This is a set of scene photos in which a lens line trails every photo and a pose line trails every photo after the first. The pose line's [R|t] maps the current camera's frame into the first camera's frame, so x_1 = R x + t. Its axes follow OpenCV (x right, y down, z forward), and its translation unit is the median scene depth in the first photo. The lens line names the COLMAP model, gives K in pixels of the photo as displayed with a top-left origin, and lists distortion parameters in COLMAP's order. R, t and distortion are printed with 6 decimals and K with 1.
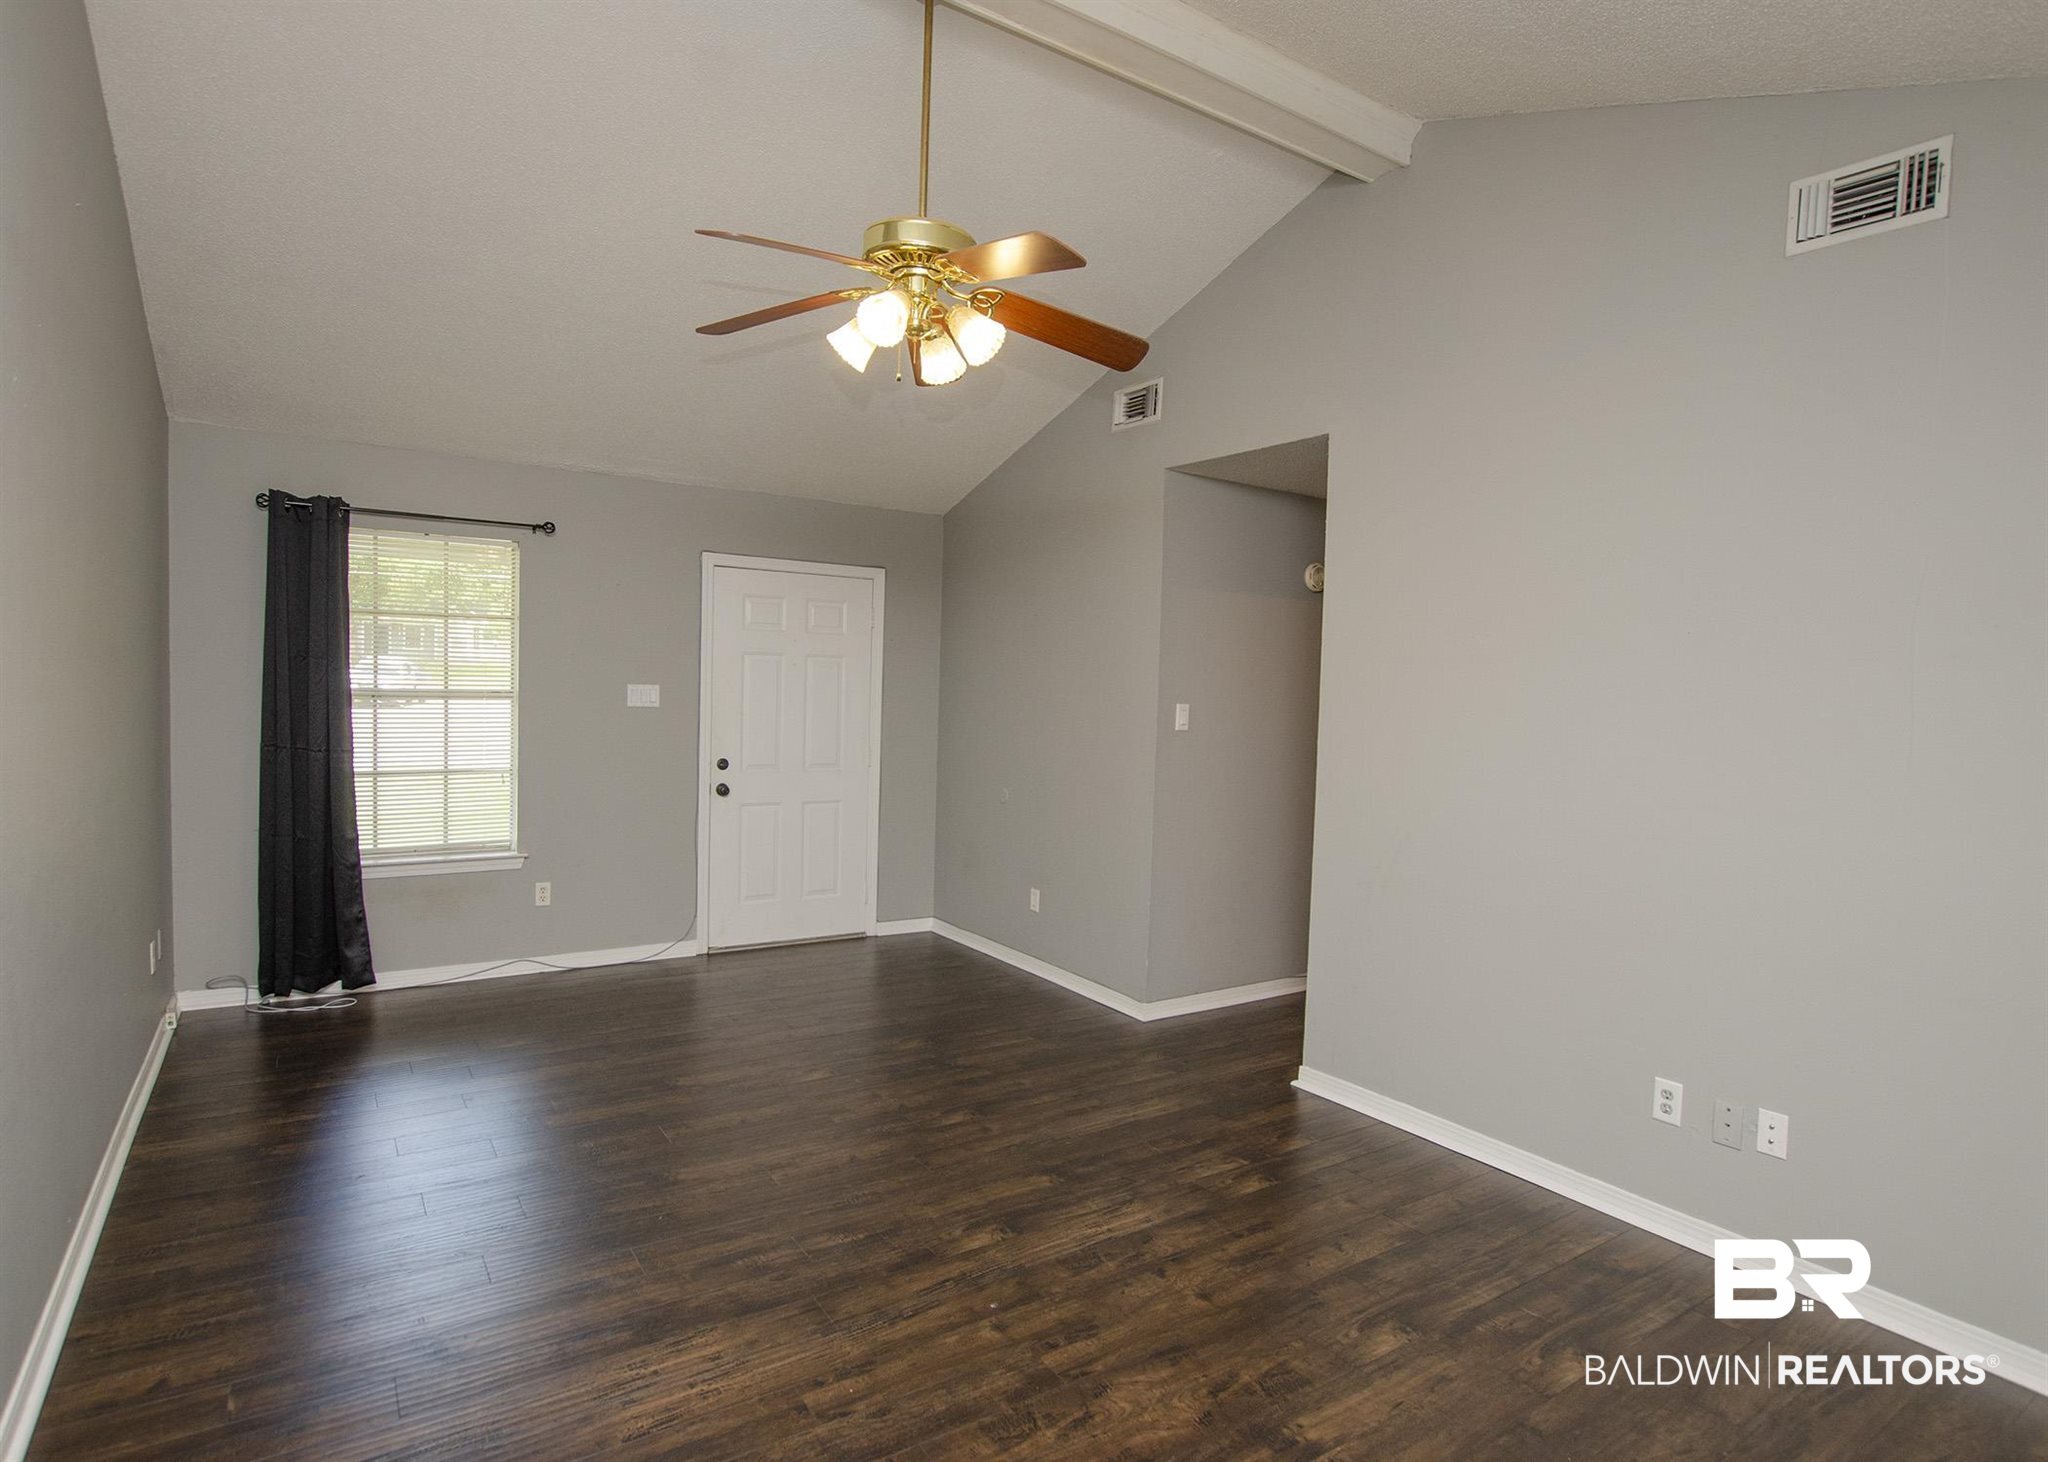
lens RADIAL K [[1091.5, 0, 1024.3], [0, 1091.5, 732.8], [0, 0, 1]] dist [-0.003101, -0.001867]
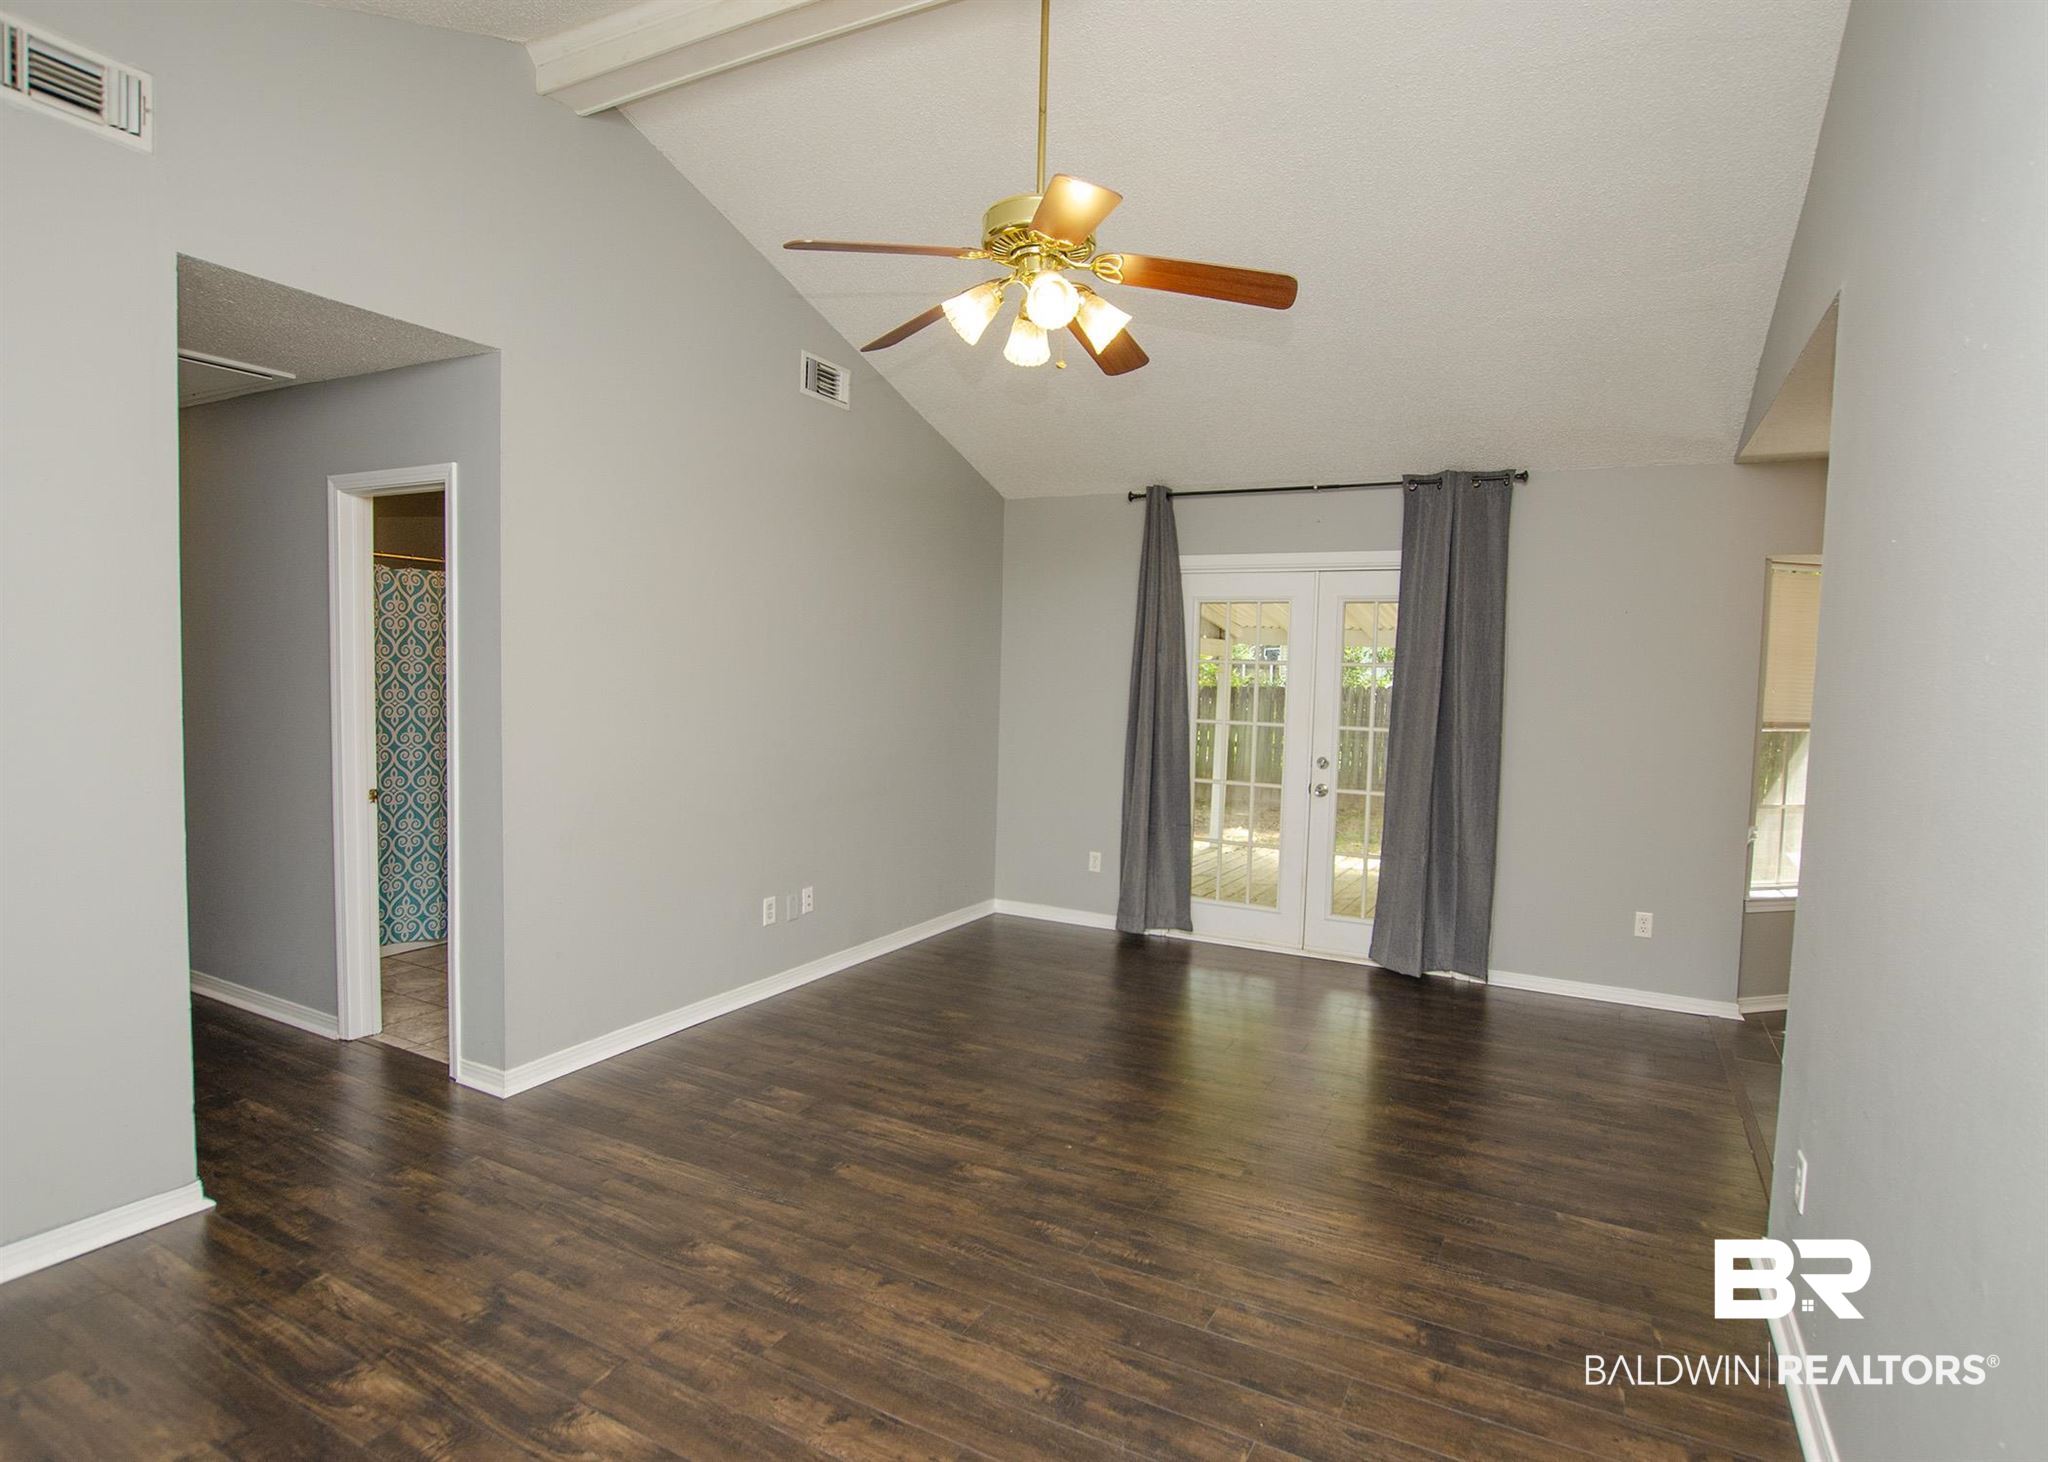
lens RADIAL K [[1091.5, 0, 1025.6], [0, 1091.5, 715.3], [0, 0, 1]] dist [-0.003101, -0.001867]
pose [[-0.476975, -0.080906, 0.875185, -0.933884], [-0.008167, 0.996119, 0.087634, -0.084010], [-0.878879, 0.034652, -0.475785, 1.400130]]
